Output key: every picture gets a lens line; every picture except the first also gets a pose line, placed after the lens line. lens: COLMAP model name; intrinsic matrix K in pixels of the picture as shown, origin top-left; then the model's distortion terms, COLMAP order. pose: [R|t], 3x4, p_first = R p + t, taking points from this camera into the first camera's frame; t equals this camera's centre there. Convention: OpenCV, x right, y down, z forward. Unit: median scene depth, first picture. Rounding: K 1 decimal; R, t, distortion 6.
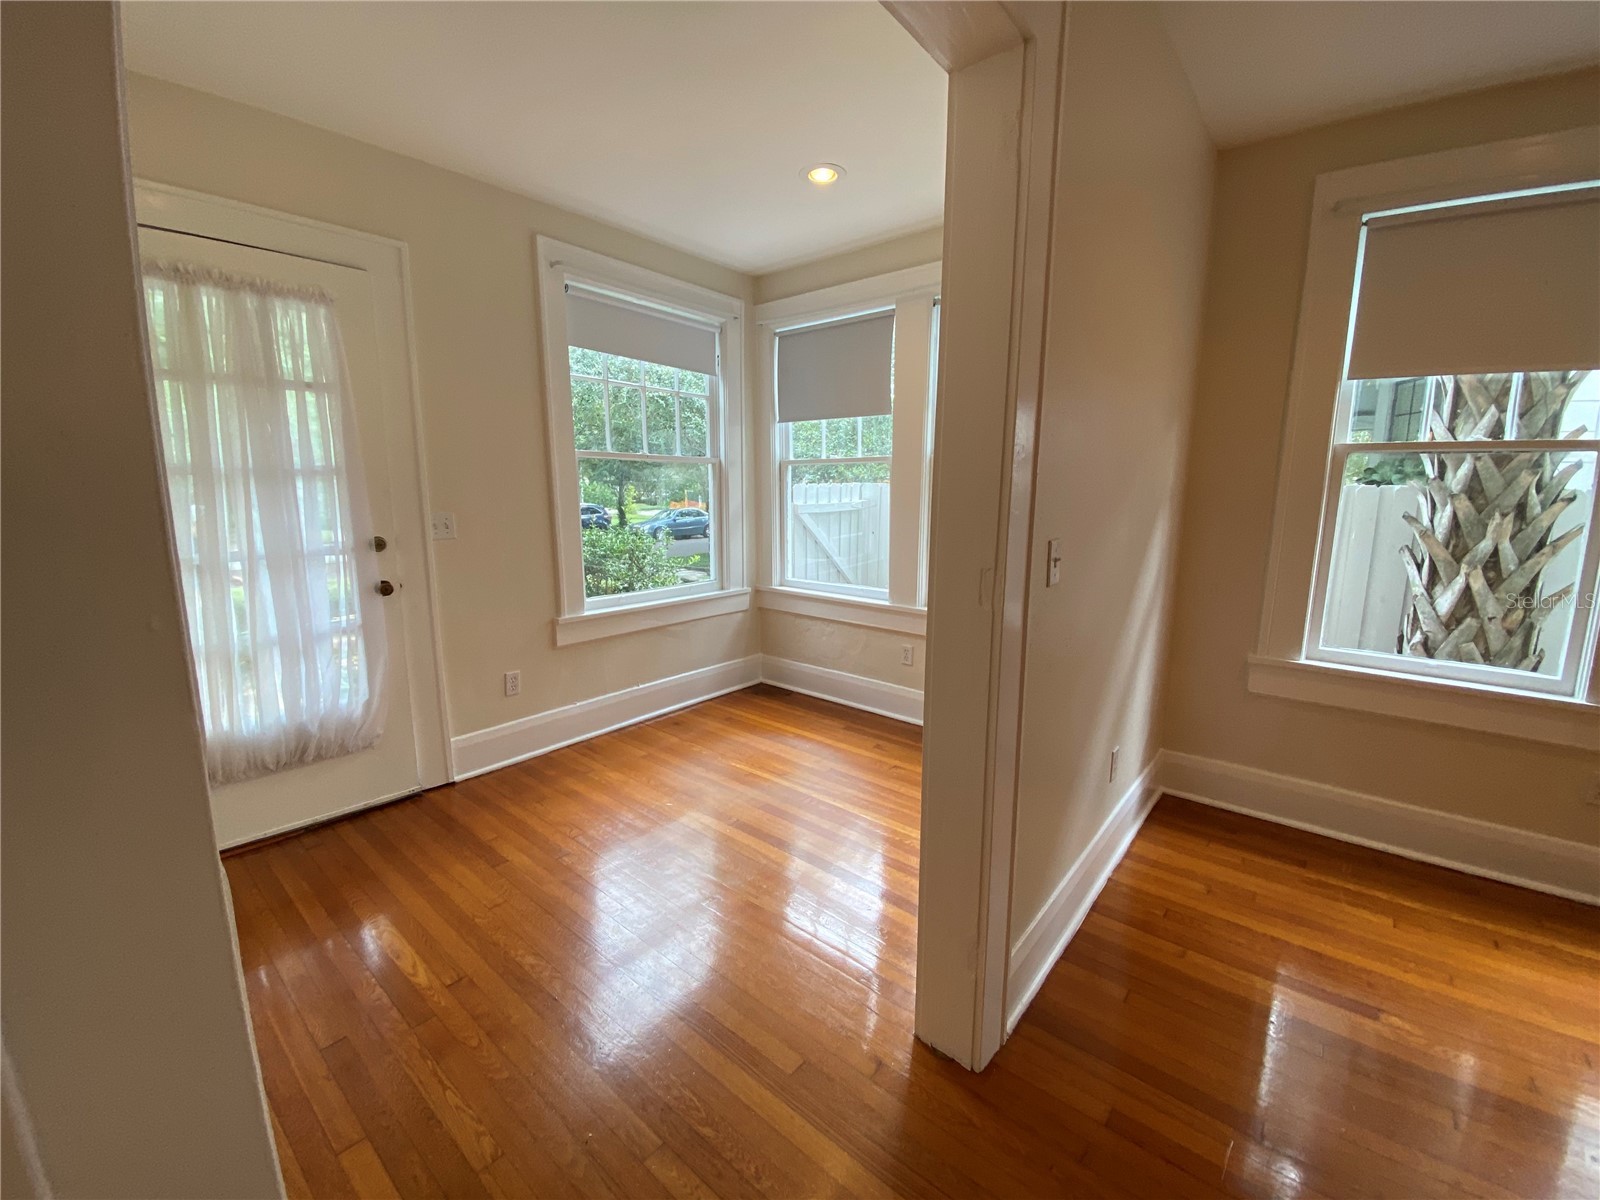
lens RADIAL K [[648.3, 0, 800.6], [0, 648.3, 591.8], [0, 0, 1]] dist [0.007813, -0.014401]
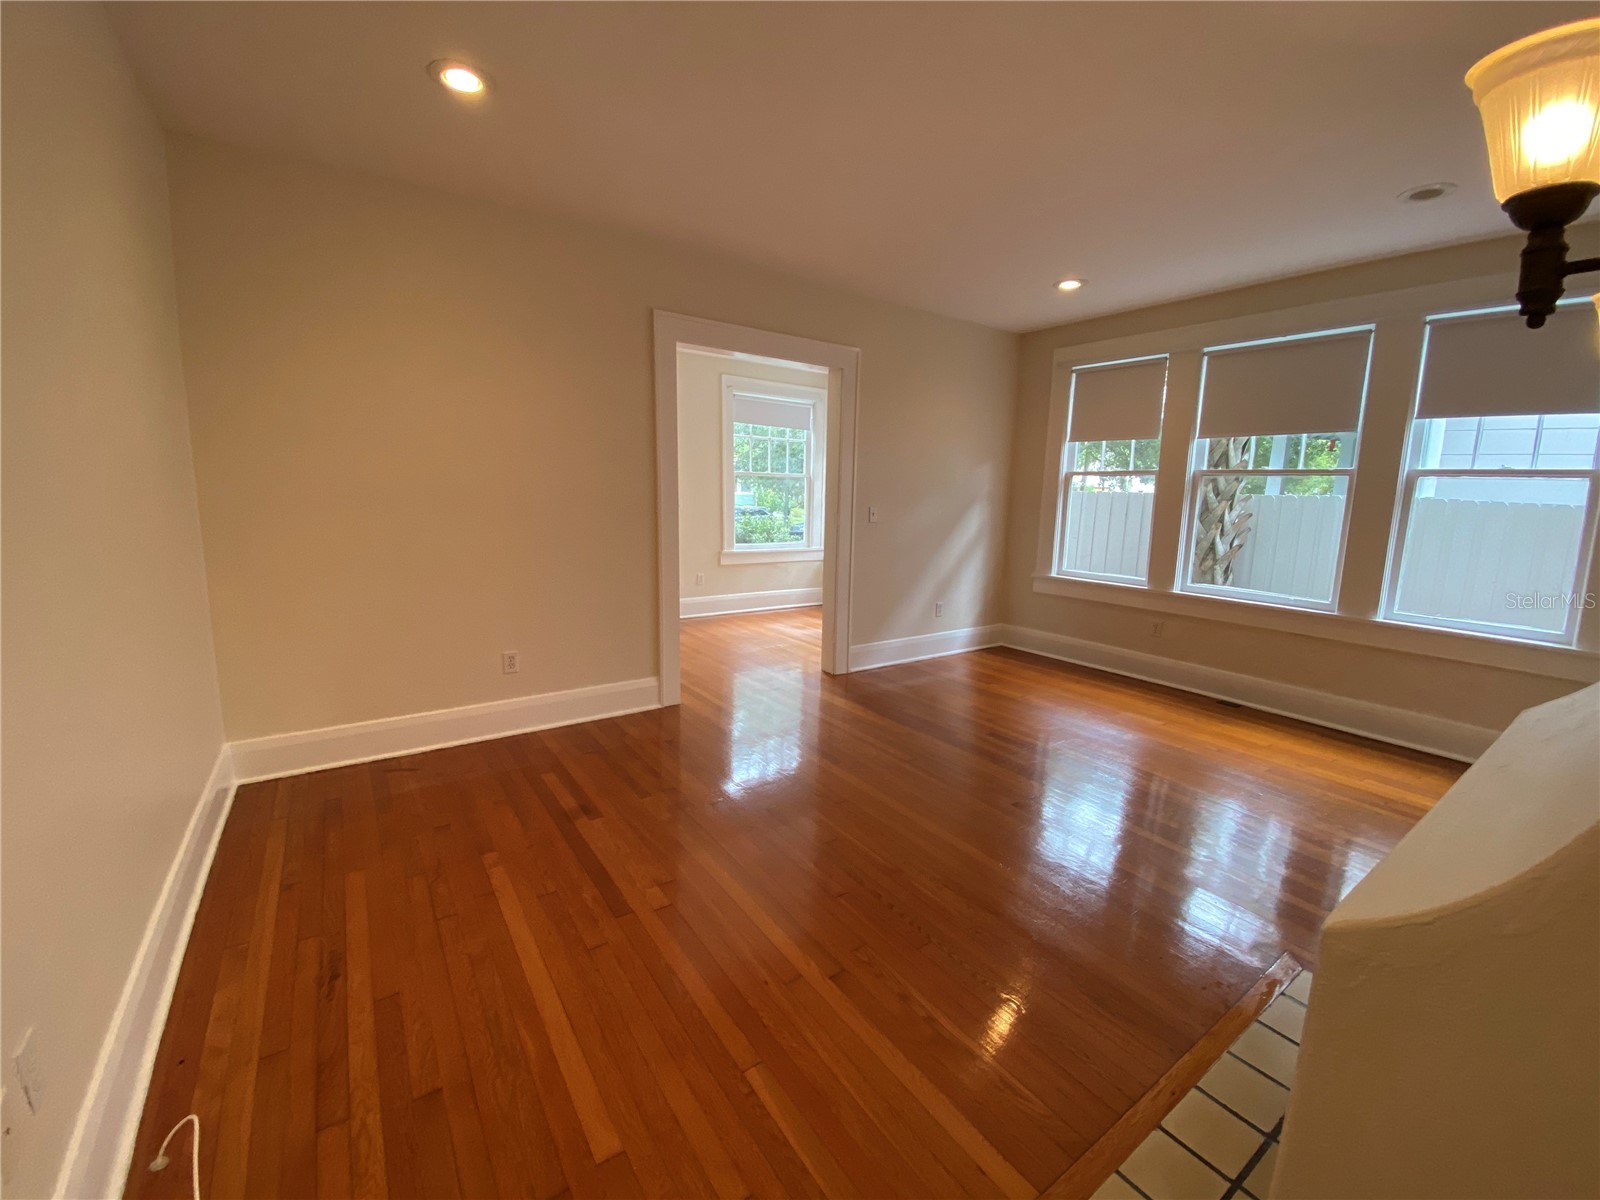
lens RADIAL K [[648.3, 0, 798.8], [0, 648.3, 586.8], [0, 0, 1]] dist [0.007813, -0.014401]
pose [[0.965890, 0.050164, -0.254047, 0.460479], [-0.055330, 0.998380, -0.013226, 0.193308], [0.252972, 0.026832, 0.967102, -1.091632]]
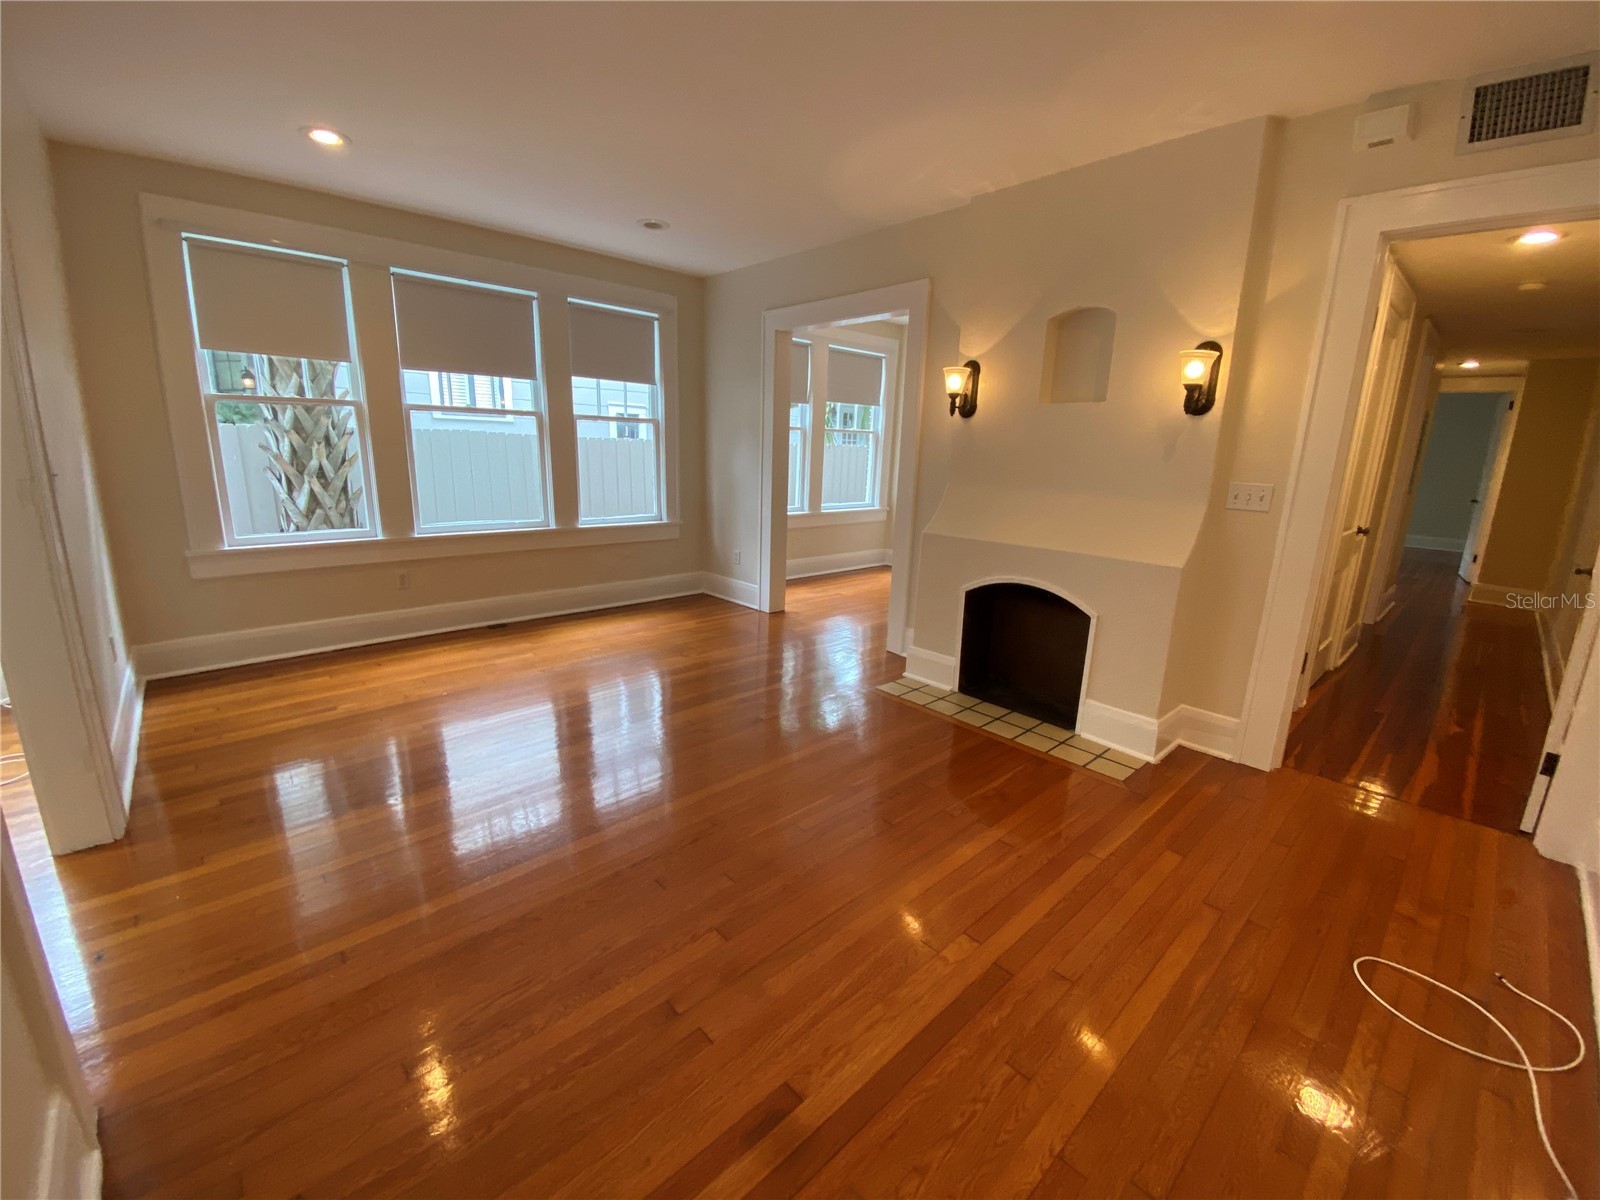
lens RADIAL K [[648.3, 0, 790.0], [0, 648.3, 589.5], [0, 0, 1]] dist [0.007813, -0.014401]
pose [[0.130817, -0.222407, 0.966138, -0.408591], [0.136206, 0.969303, 0.204694, 0.064132], [-0.982006, 0.104817, 0.157094, -0.385310]]
